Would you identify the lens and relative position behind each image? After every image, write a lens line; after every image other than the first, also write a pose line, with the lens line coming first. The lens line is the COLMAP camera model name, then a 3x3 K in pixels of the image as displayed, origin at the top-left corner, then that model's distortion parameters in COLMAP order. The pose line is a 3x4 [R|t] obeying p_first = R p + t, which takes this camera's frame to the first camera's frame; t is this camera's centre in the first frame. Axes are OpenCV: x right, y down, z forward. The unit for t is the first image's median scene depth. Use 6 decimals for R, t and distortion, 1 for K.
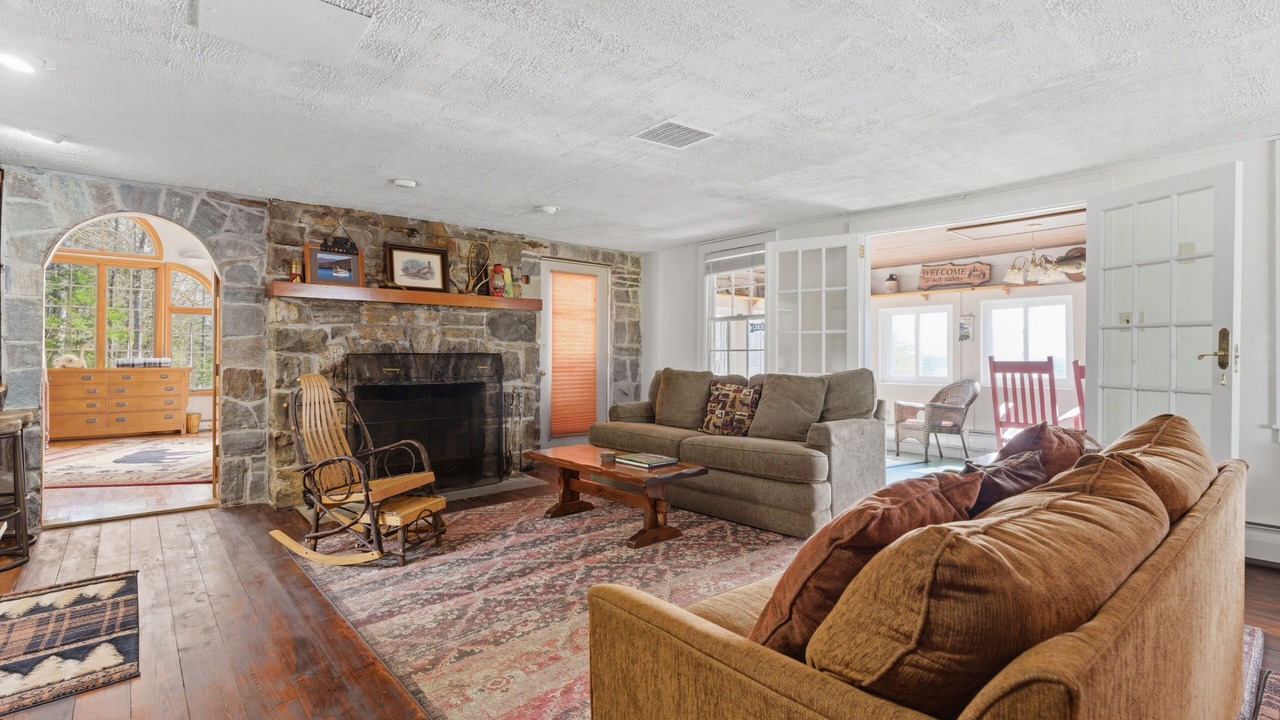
lens RADIAL K [[621.1, 0, 645.8], [0, 621.1, 352.8], [0, 0, 1]] dist [0.001303, 0.000203]
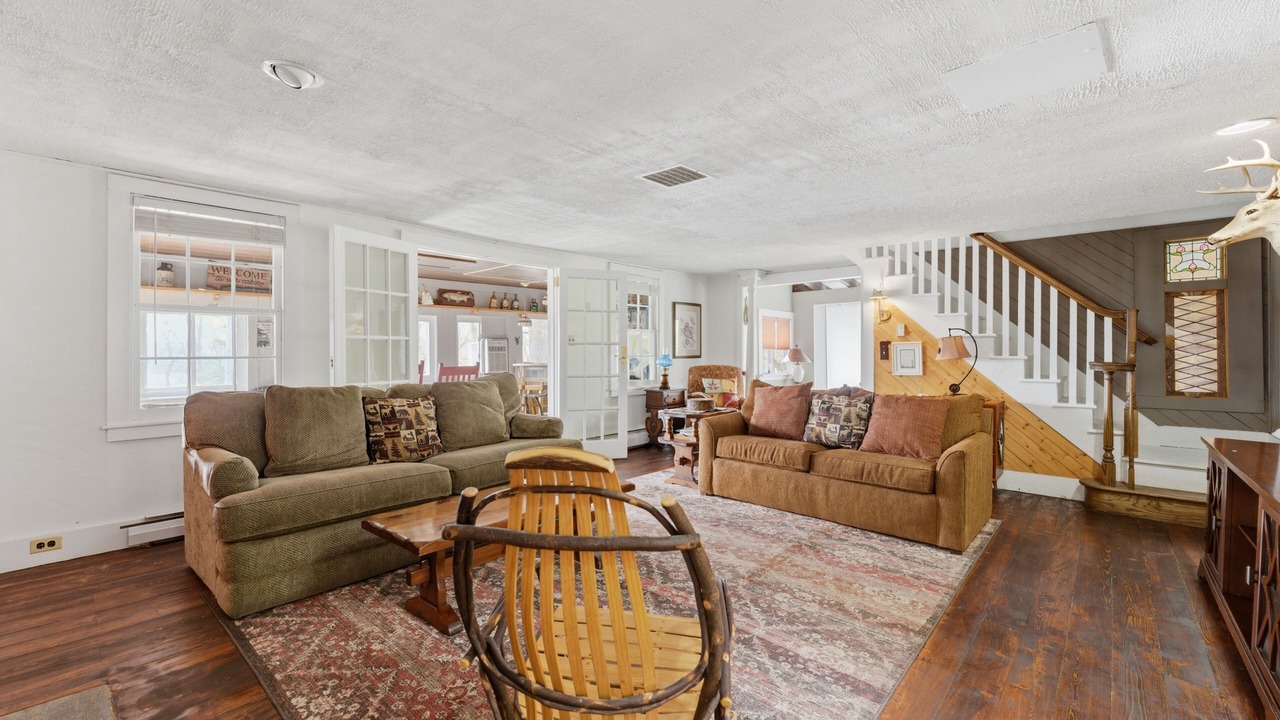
lens RADIAL K [[523.8, 0, 649.9], [0, 523.8, 354.9], [0, 0, 1]] dist [-0.002784, 0.000548]
pose [[-0.140561, -0.001525, 0.990071, -0.635101], [0.003817, 0.999991, 0.002082, -0.008193], [-0.990065, 0.004072, -0.140554, 0.804737]]
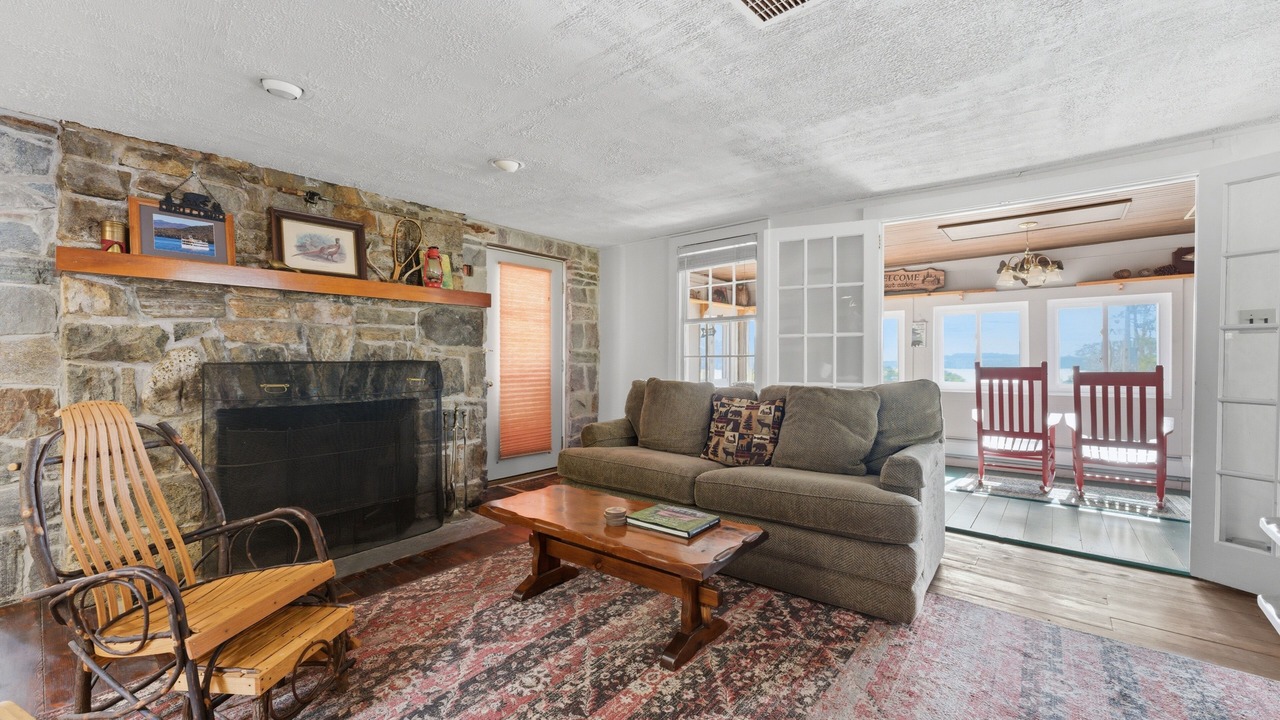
lens RADIAL K [[523.8, 0, 646.2], [0, 523.8, 364.1], [0, 0, 1]] dist [-0.002784, 0.000548]
pose [[0.986095, -0.004593, 0.166122, -0.102737], [0.002325, 0.999901, 0.013842, -0.004161], [-0.166169, -0.013263, 0.986008, 0.369878]]
